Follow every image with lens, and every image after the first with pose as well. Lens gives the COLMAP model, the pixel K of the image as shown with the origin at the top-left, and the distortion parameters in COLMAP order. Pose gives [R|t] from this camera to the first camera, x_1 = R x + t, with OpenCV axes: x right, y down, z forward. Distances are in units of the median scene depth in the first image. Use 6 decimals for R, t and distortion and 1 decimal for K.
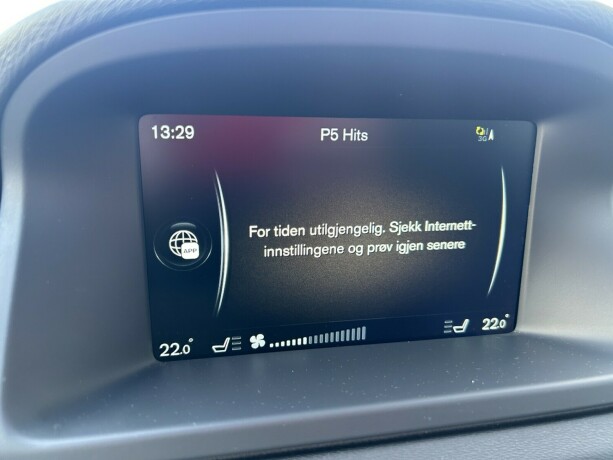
lens RADIAL K [[478.4, 0, 308.7], [0, 478.4, 227.1], [0, 0, 1]] dist [0.046826, -0.060067]
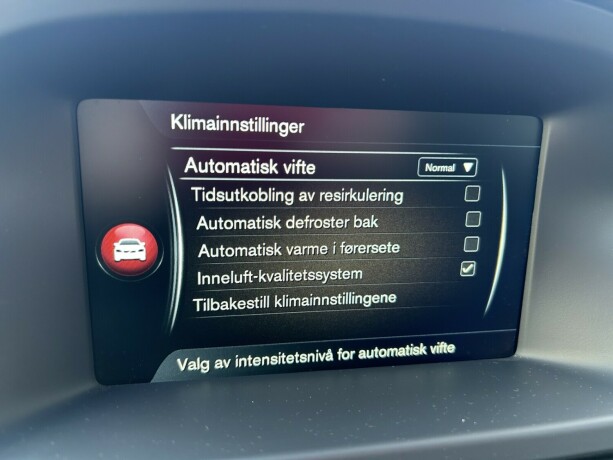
lens RADIAL K [[475.7, 0, 305.0], [0, 475.7, 227.9], [0, 0, 1]] dist [0.036752, -0.064548]
pose [[0.999714, 0.016116, -0.017671, 0.066814], [-0.016324, 0.999799, -0.011641, -0.000790], [0.017480, 0.011926, 0.999776, 0.141409]]
